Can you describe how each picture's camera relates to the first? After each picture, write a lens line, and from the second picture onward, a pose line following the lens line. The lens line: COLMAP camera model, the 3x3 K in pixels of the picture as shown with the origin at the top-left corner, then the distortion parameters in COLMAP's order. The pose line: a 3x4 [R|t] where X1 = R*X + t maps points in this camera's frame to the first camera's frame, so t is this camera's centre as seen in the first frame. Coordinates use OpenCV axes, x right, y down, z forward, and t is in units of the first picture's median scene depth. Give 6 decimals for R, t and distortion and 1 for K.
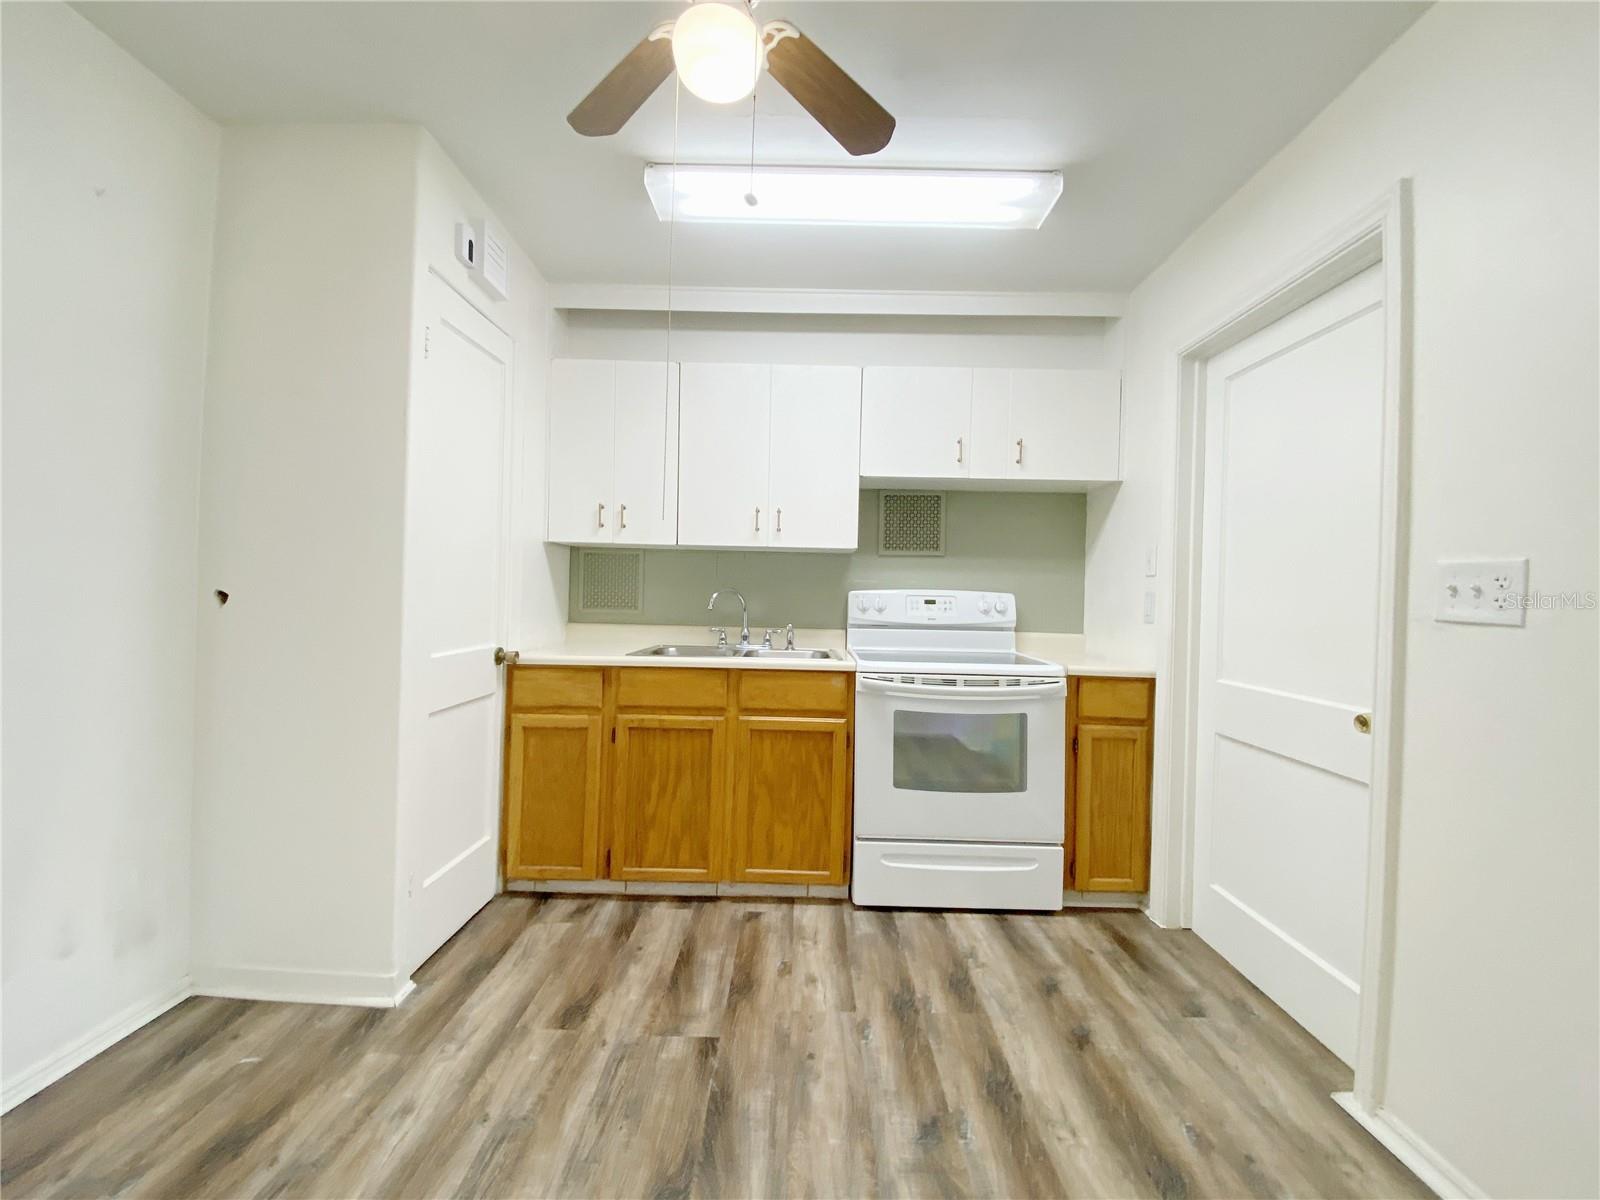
lens RADIAL K [[649.5, 0, 798.2], [0, 649.5, 586.6], [0, 0, 1]] dist [0.026340, -0.022949]
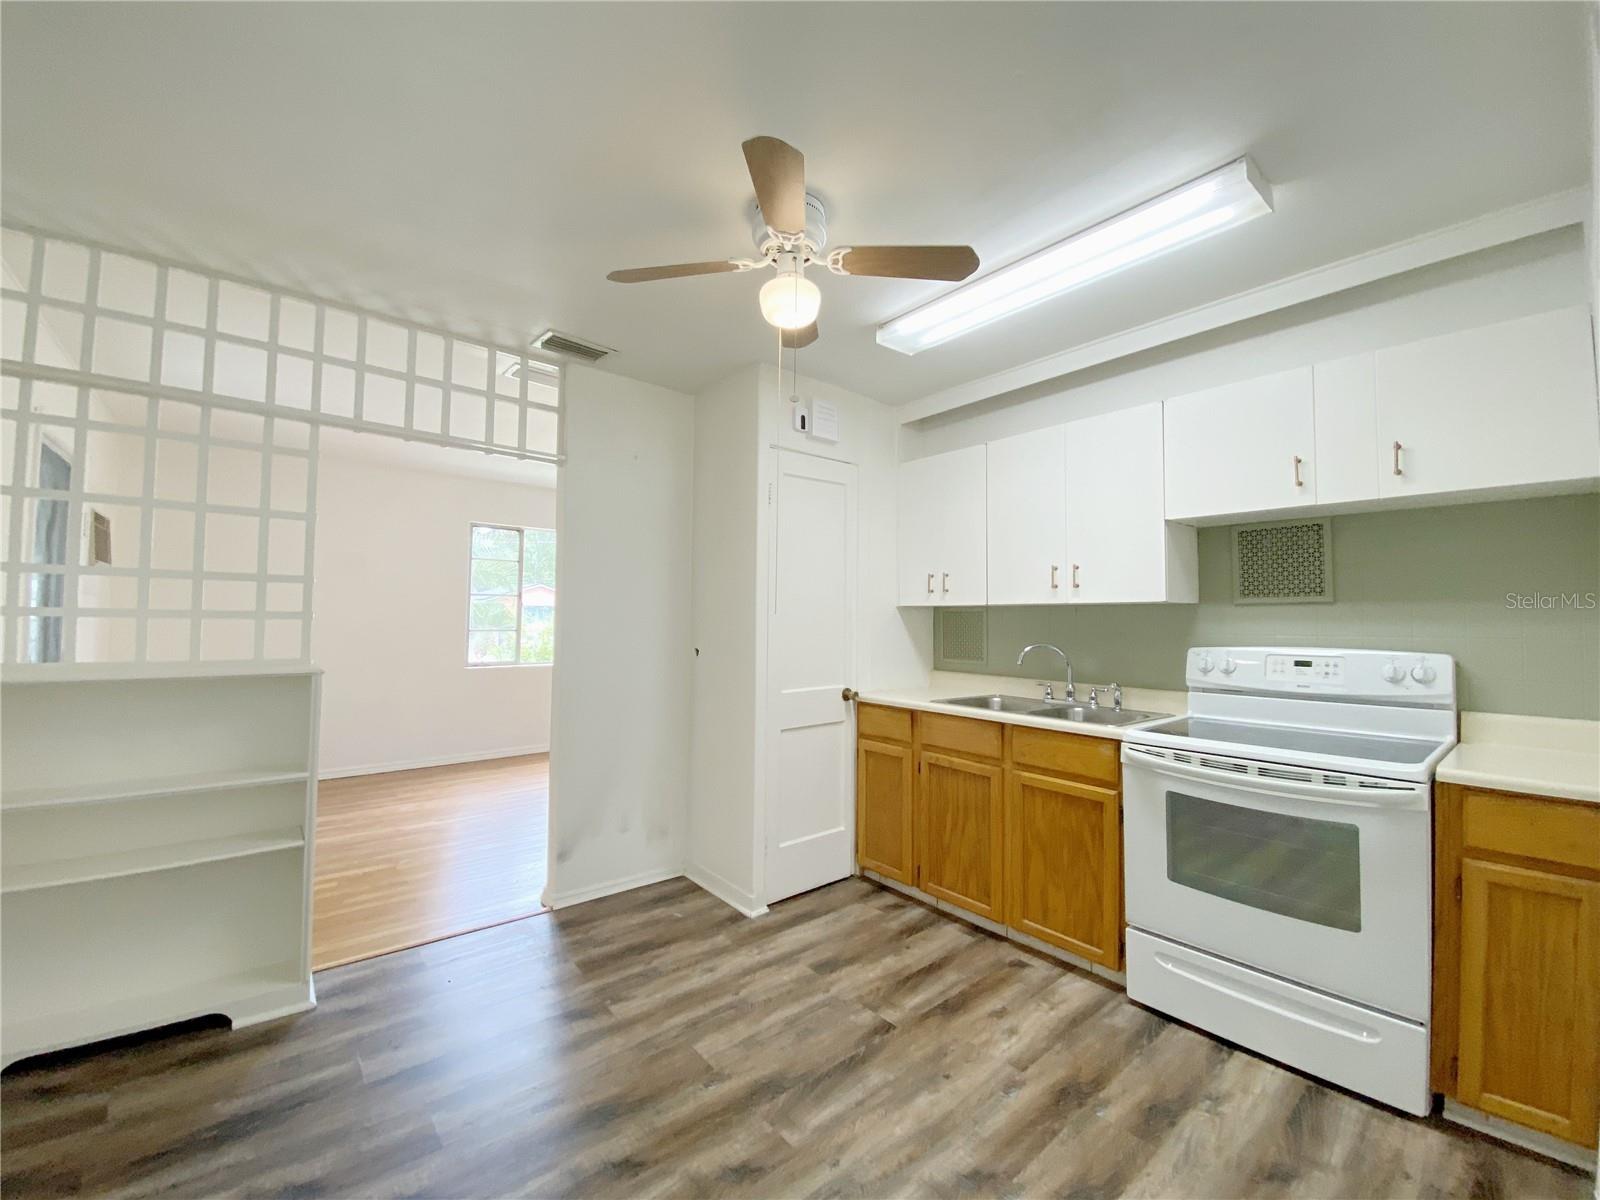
lens RADIAL K [[649.5, 0, 798.2], [0, 649.5, 586.6], [0, 0, 1]] dist [0.026340, -0.022949]
pose [[0.649119, -0.055014, -0.758695, 0.514440], [0.017943, 0.998211, -0.057031, -0.043464], [0.760475, 0.023407, 0.648945, 0.038636]]
